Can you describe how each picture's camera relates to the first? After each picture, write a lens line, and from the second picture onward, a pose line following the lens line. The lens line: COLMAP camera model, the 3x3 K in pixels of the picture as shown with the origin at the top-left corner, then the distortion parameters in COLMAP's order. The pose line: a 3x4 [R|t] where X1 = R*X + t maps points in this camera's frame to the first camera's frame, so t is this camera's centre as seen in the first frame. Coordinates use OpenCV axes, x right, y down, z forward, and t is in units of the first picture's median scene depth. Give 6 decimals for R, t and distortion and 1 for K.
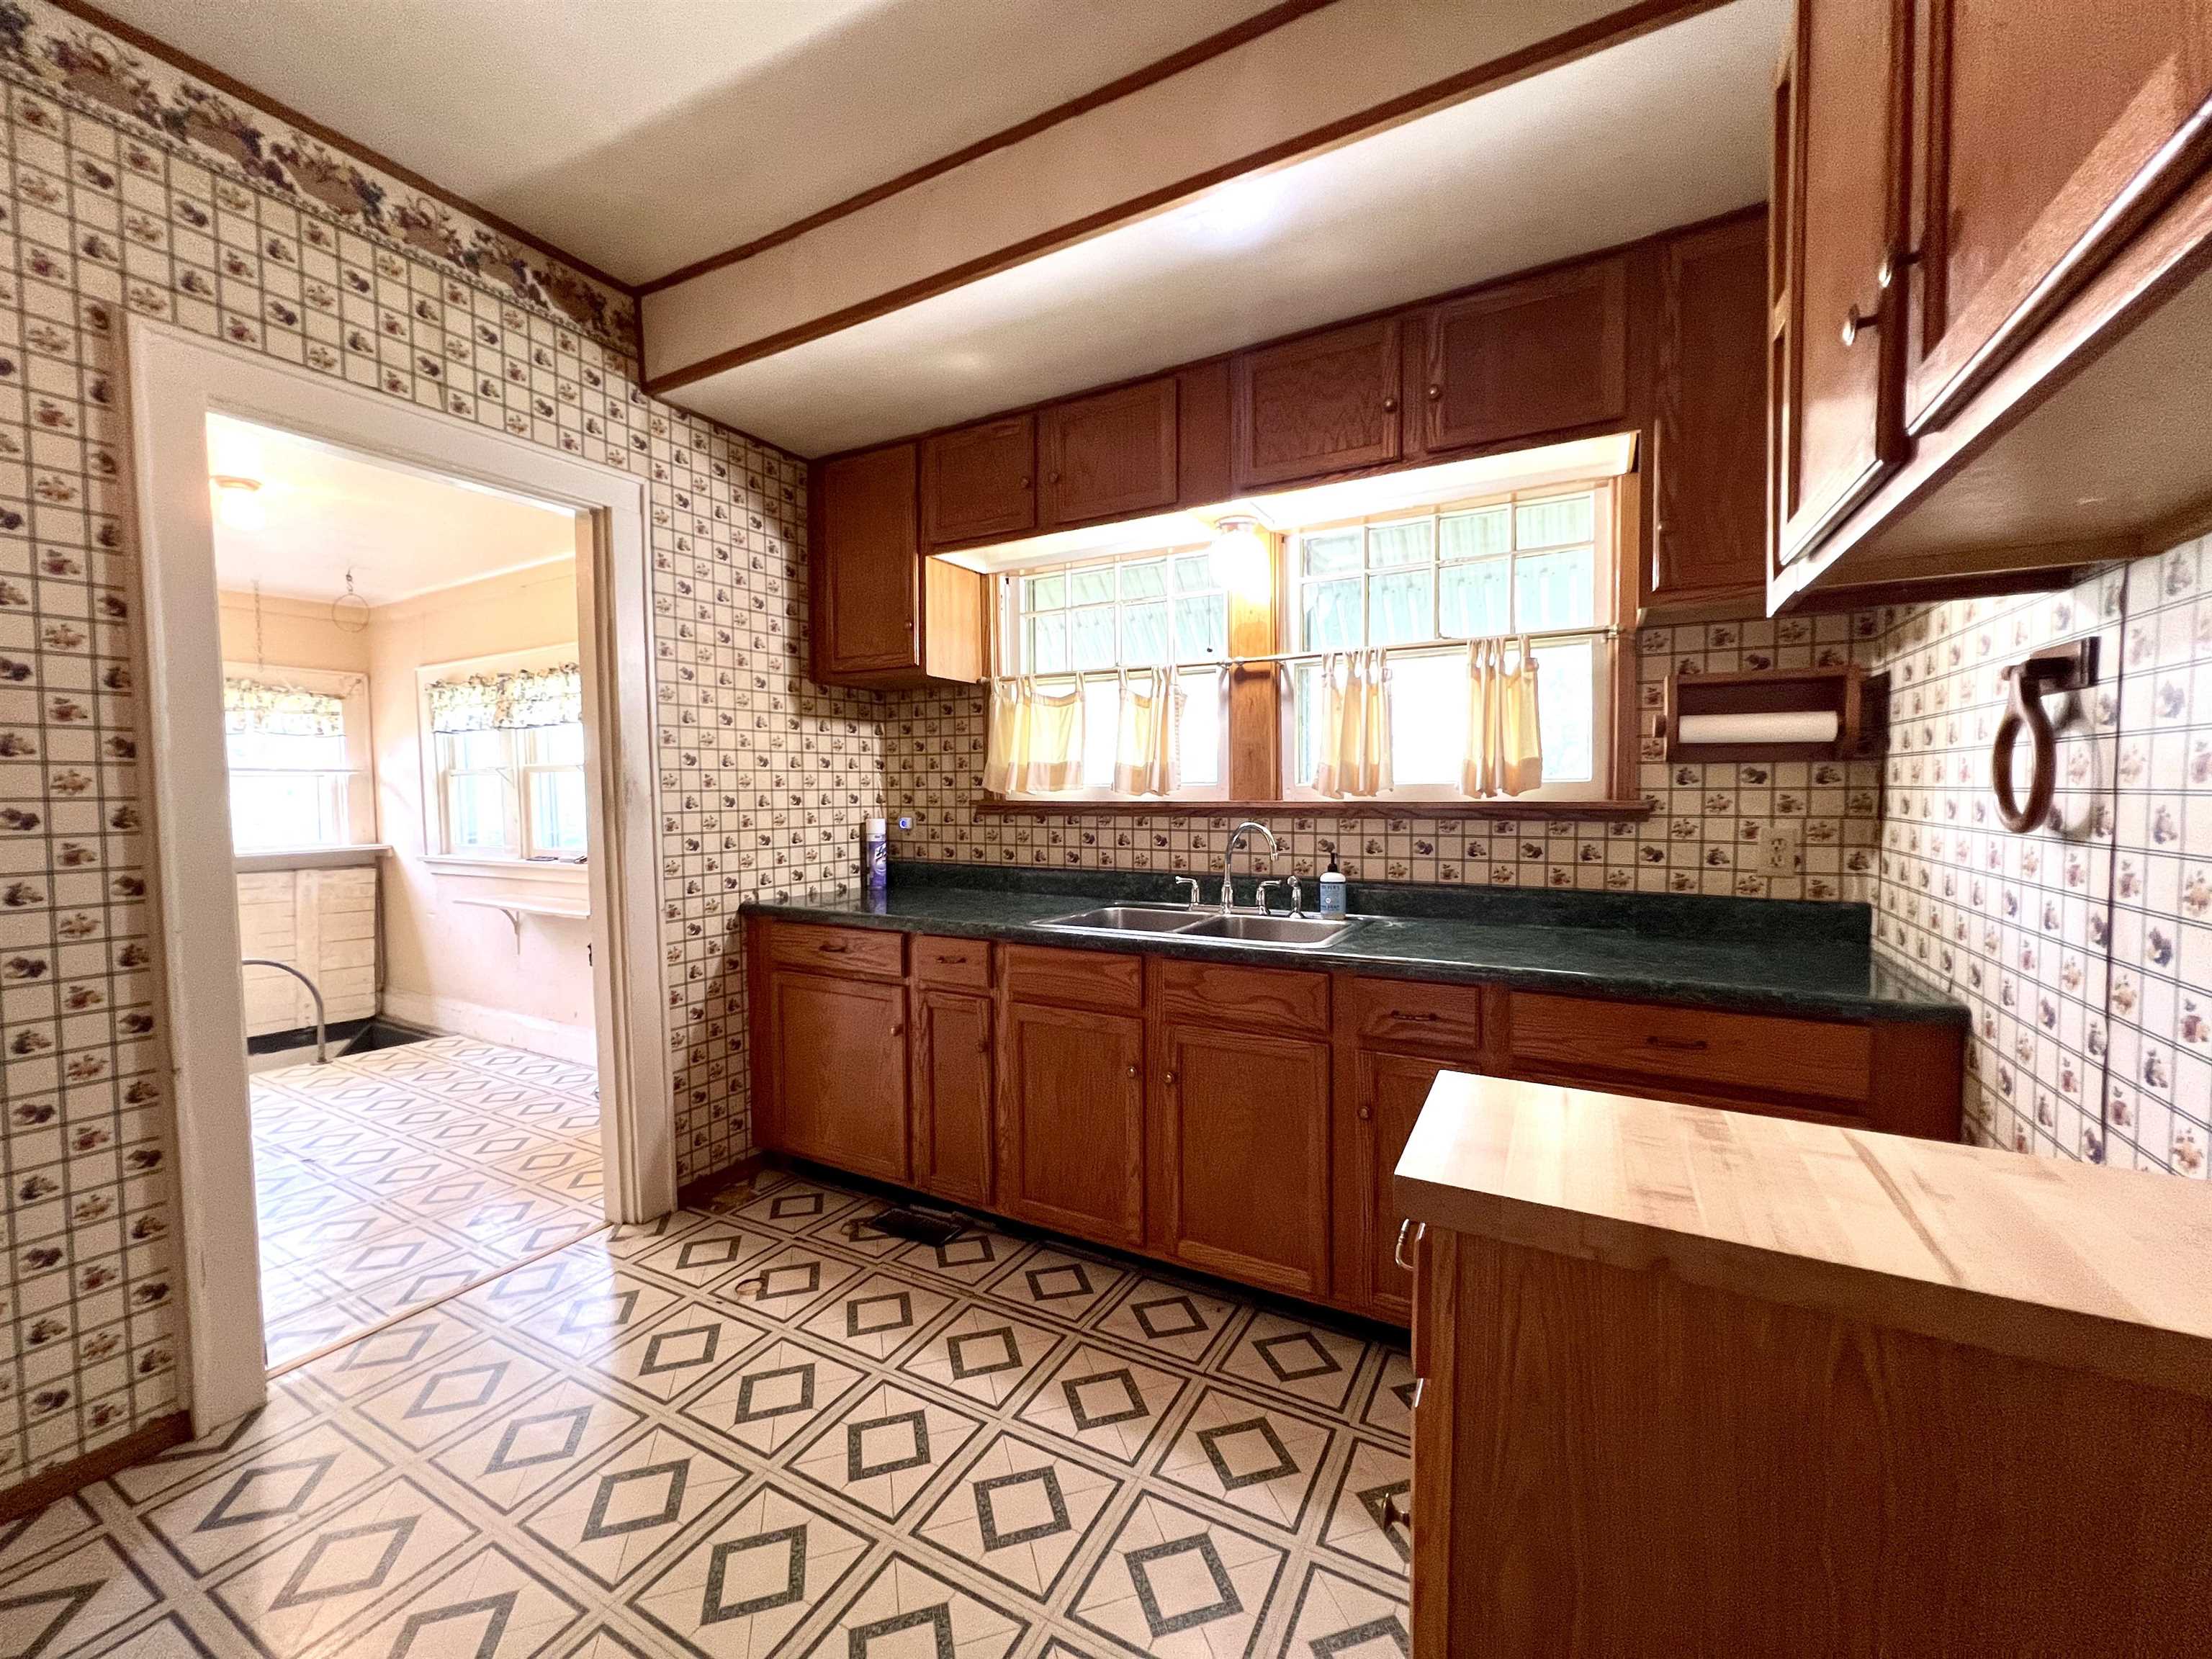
lens RADIAL K [[893.7, 0, 1106.0], [0, 893.7, 829.5], [0, 0, 1]] dist [-0.001304, -0.000211]
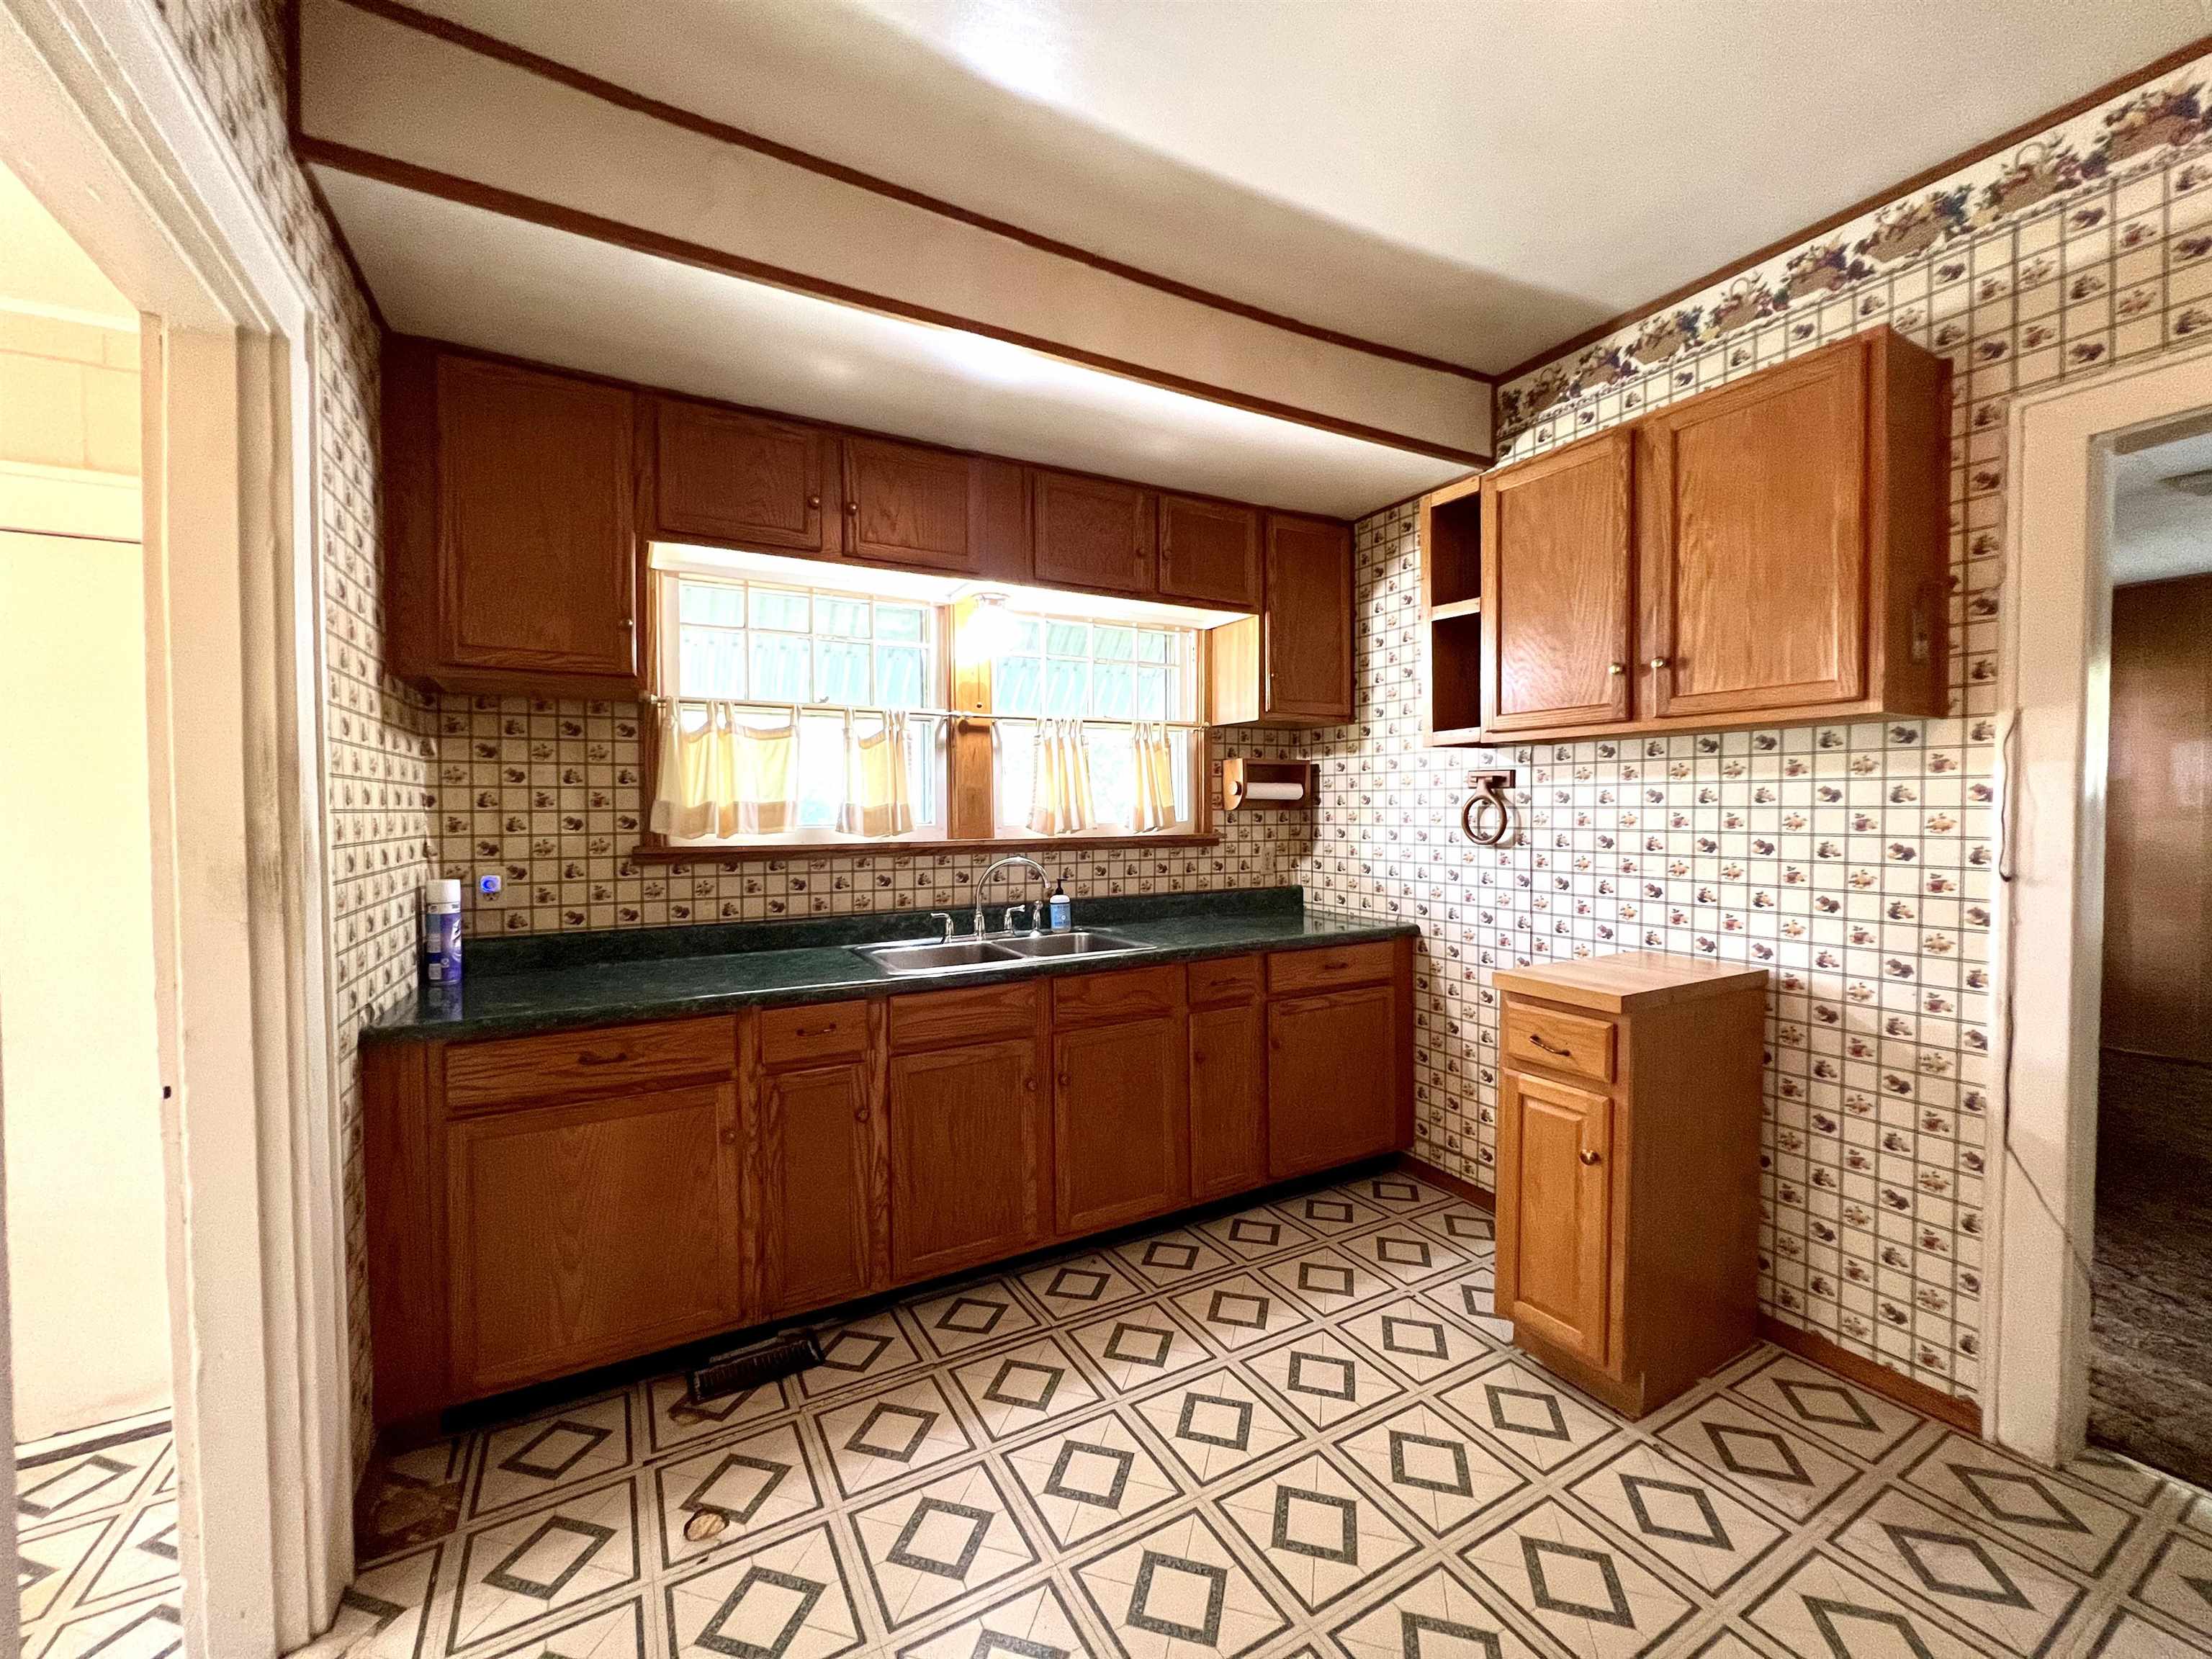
lens RADIAL K [[893.7, 0, 1106.0], [0, 893.7, 829.5], [0, 0, 1]] dist [-0.001304, -0.000211]
pose [[0.517302, -0.017300, 0.855628, -0.719967], [0.042928, 0.999062, -0.005754, -0.031021], [-0.854725, 0.039707, 0.517560, 0.274545]]
